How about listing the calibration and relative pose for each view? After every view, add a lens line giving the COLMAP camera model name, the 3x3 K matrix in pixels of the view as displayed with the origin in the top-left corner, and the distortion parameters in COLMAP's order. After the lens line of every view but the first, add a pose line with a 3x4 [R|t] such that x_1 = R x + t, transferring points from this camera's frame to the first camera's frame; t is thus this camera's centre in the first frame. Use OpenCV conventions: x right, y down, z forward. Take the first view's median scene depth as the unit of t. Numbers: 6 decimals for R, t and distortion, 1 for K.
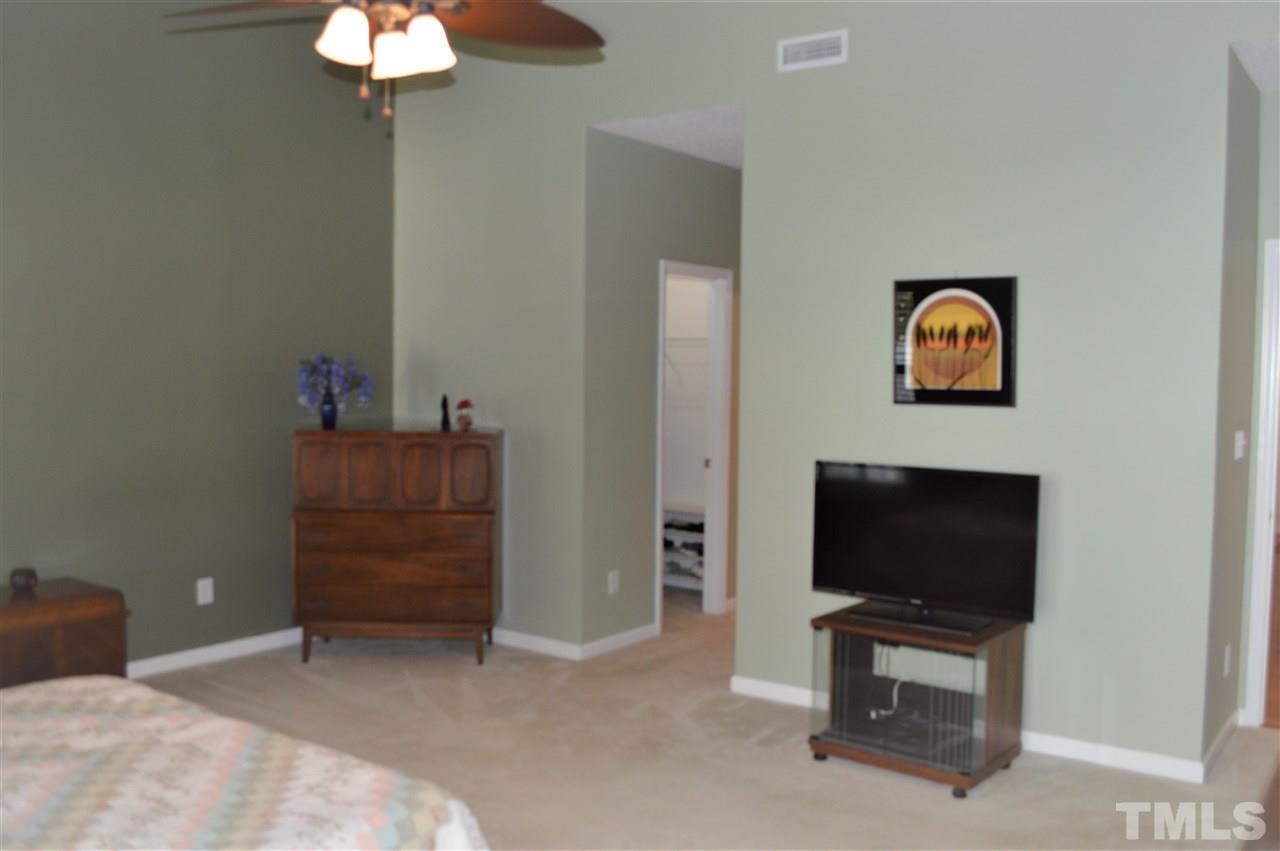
lens RADIAL K [[1099.3, 0, 642.0], [0, 1099.3, 425.4], [0, 0, 1]] dist [-0.075887, -0.000747]
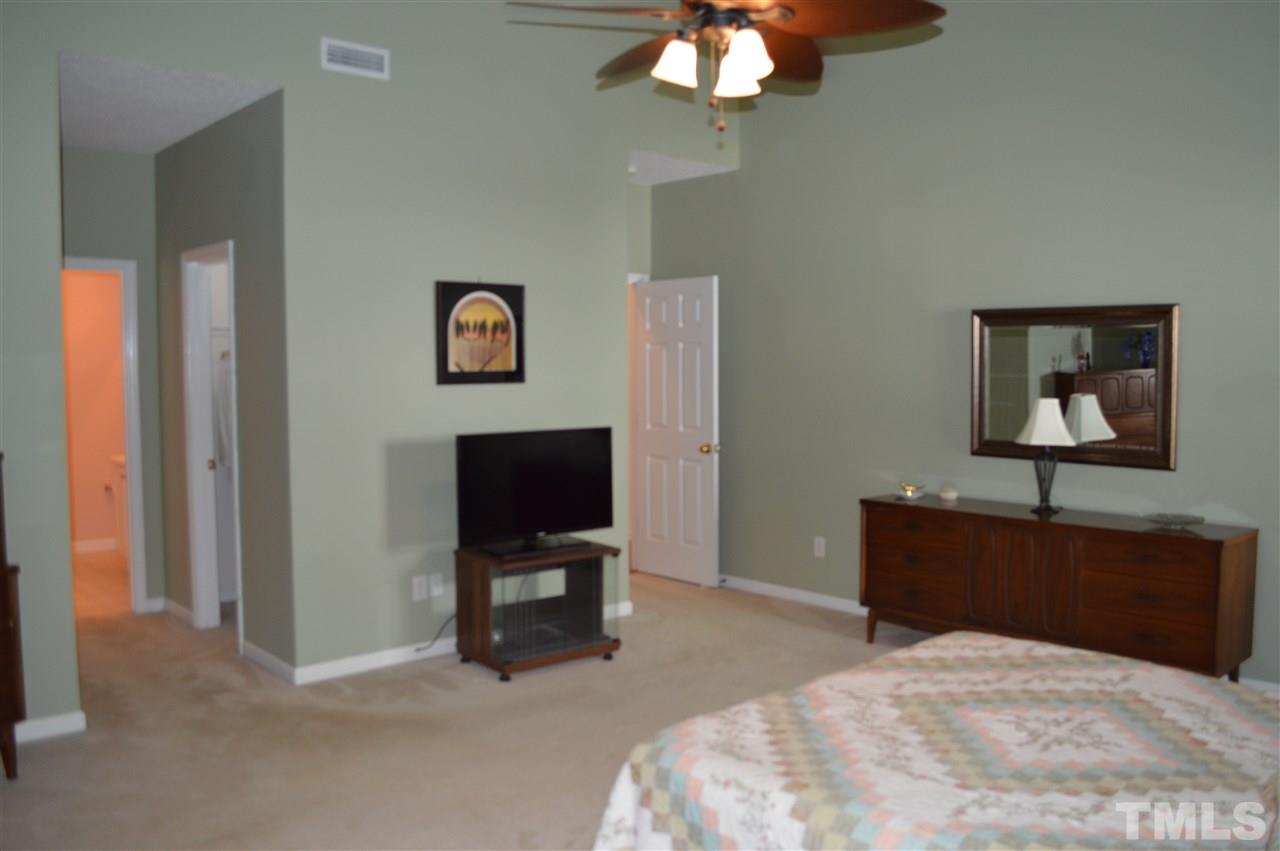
lens RADIAL K [[1042.2, 0, 641.7], [0, 1042.2, 424.6], [0, 0, 1]] dist [-0.070898, 0.017635]
pose [[0.233465, -0.075429, 0.969435, -0.848911], [0.055603, 0.996391, 0.064136, -0.038629], [-0.970774, 0.038930, 0.236817, 0.544203]]
